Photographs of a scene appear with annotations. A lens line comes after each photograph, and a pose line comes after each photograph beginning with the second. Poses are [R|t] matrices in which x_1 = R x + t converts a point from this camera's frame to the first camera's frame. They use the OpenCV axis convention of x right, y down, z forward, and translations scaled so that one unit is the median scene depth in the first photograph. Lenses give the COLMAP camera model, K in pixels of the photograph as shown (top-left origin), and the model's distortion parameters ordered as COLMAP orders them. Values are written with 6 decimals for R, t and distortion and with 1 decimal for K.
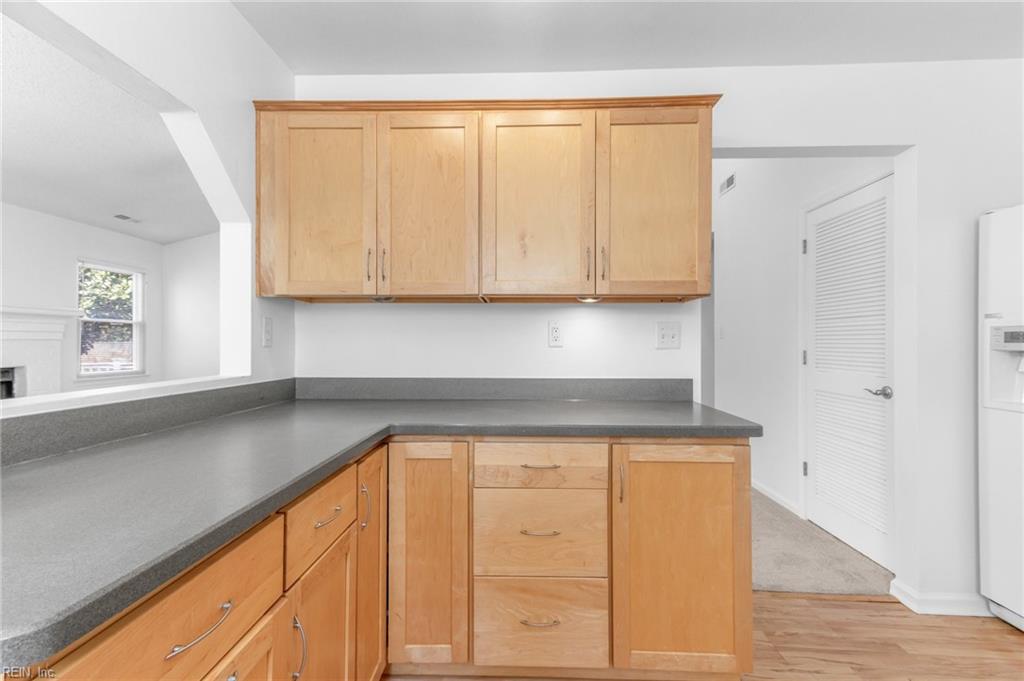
lens RADIAL K [[467.7, 0, 506.8], [0, 467.7, 338.9], [0, 0, 1]] dist [0.018605, -0.001639]
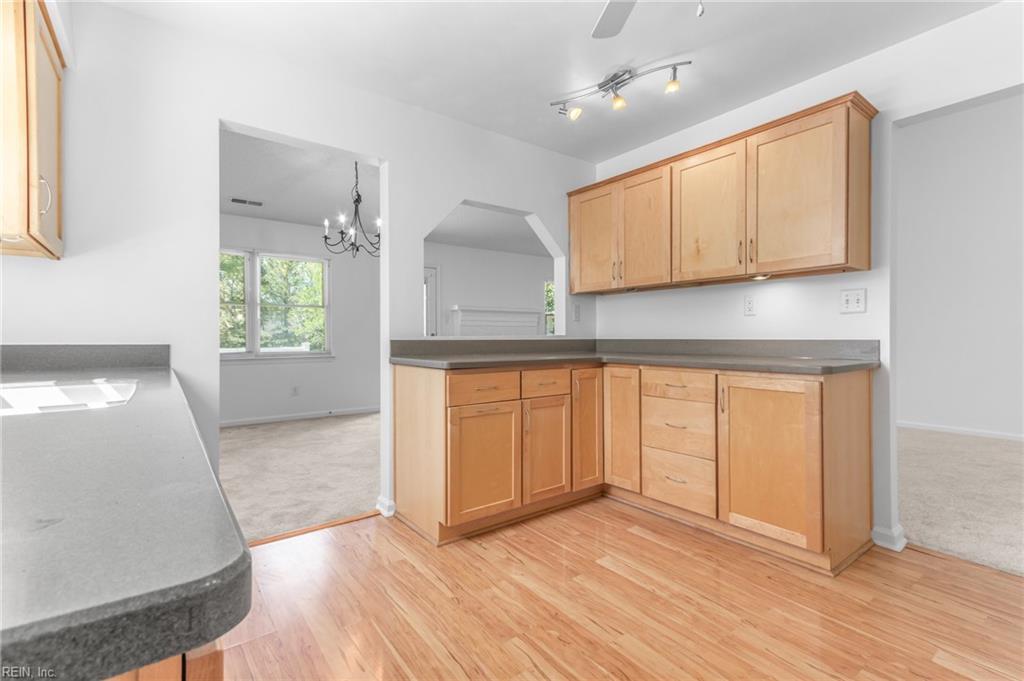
lens RADIAL K [[467.7, 0, 505.4], [0, 467.7, 339.2], [0, 0, 1]] dist [0.018605, -0.001639]
pose [[0.622494, 0.002345, -0.782621, 0.783257], [0.010034, 0.999889, 0.010977, 0.068588], [0.782560, -0.014686, 0.622402, -0.385133]]
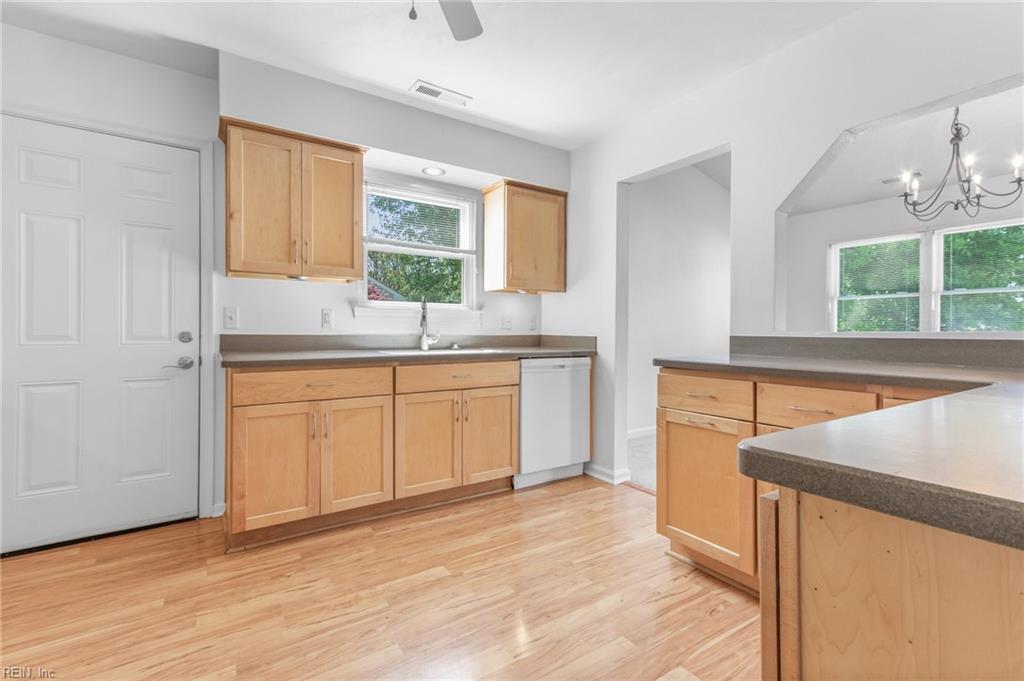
lens RADIAL K [[467.7, 0, 510.2], [0, 467.7, 332.9], [0, 0, 1]] dist [0.018605, -0.001639]
pose [[-0.823314, -0.002063, -0.567582, 0.699990], [0.001766, 0.999979, -0.006195, 0.081414], [0.567583, -0.006102, -0.823293, 0.939444]]
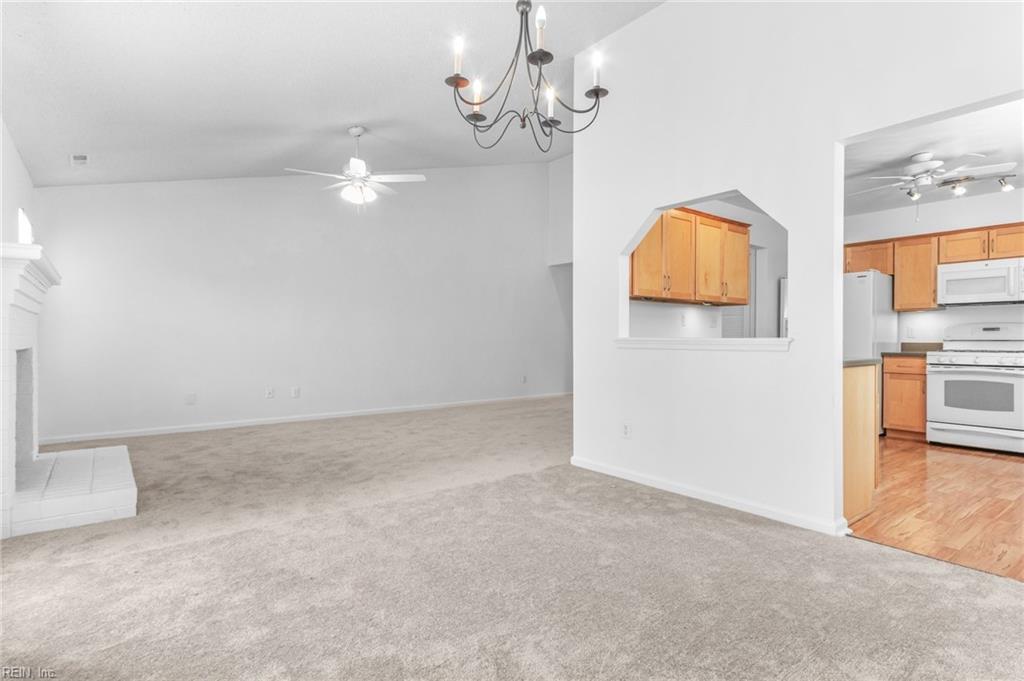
lens RADIAL K [[525.8, 0, 507.0], [0, 525.8, 344.1], [0, 0, 1]] dist [0.010868, -0.000398]
pose [[0.769100, -0.009010, 0.639065, -2.197932], [-0.005670, 0.999765, 0.020919, 0.060496], [-0.639103, -0.019713, 0.768868, -0.313083]]
